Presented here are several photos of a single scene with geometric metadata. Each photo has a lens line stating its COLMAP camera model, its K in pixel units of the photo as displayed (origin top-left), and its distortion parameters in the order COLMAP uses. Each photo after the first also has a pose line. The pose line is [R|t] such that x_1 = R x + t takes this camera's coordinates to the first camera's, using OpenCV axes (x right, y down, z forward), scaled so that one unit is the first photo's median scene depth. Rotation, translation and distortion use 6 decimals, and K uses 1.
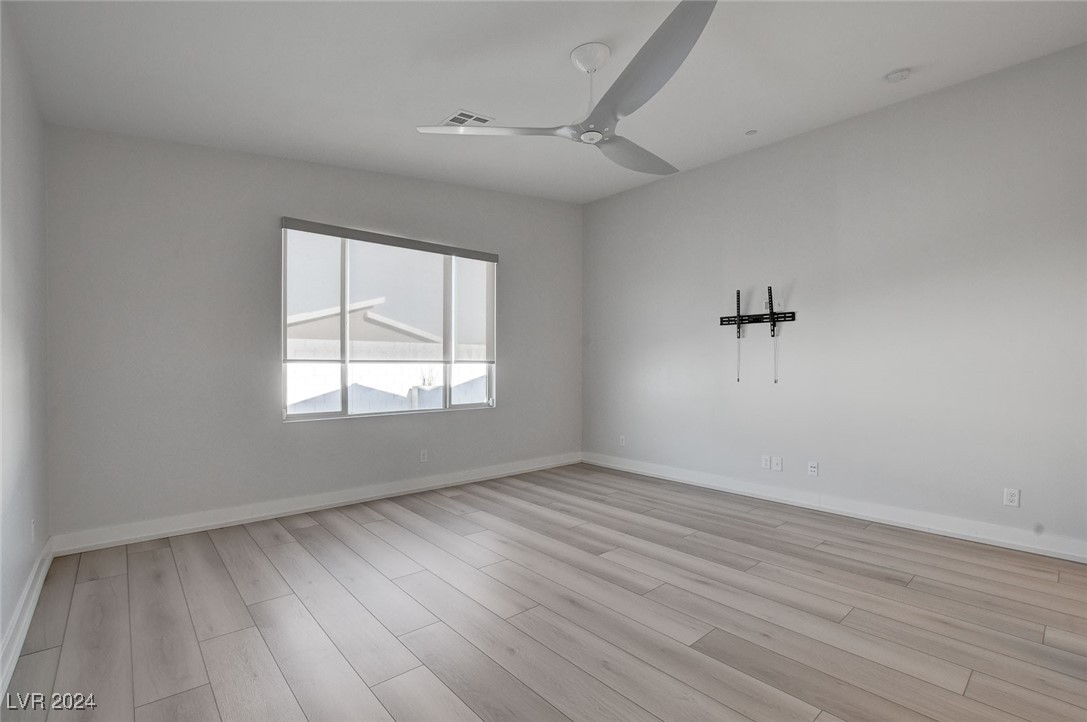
lens RADIAL K [[492.1, 0, 543.5], [0, 492.1, 361.0], [0, 0, 1]] dist [-0.028635, -0.000089]
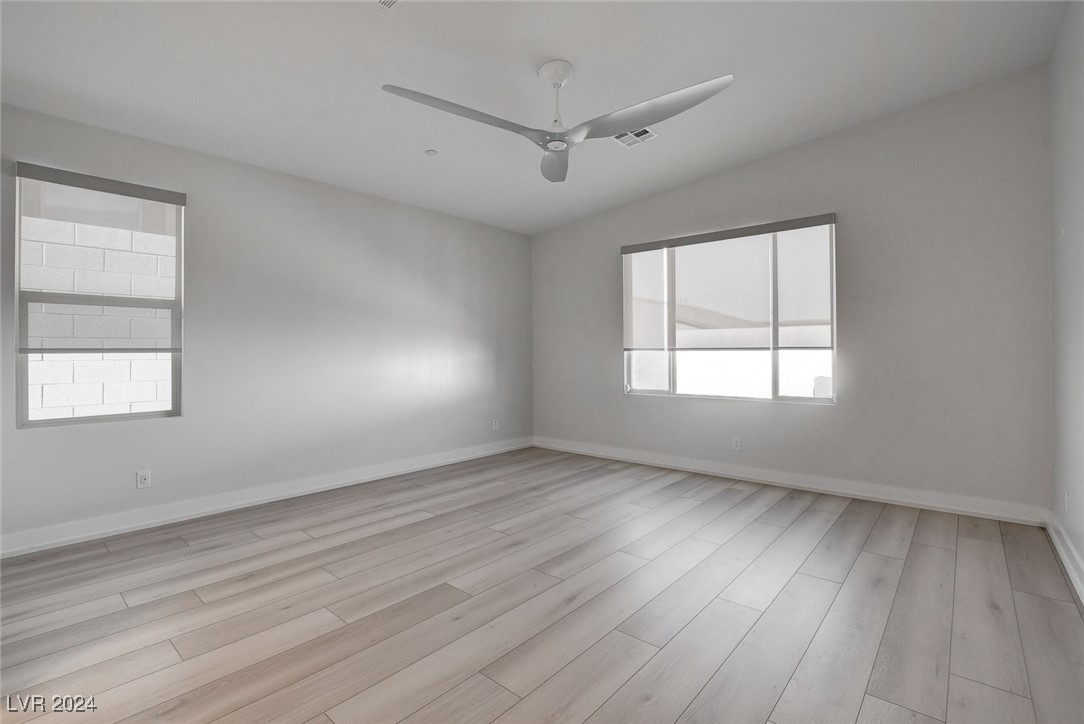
lens RADIAL K [[483.9, 0, 542.0], [0, 483.9, 362.0], [0, 0, 1]] dist [-0.014733, -0.000022]
pose [[0.149582, 0.024336, -0.988450, 0.716234], [0.013243, 0.999558, 0.026614, -0.005067], [0.988661, -0.017071, 0.149193, 0.494829]]
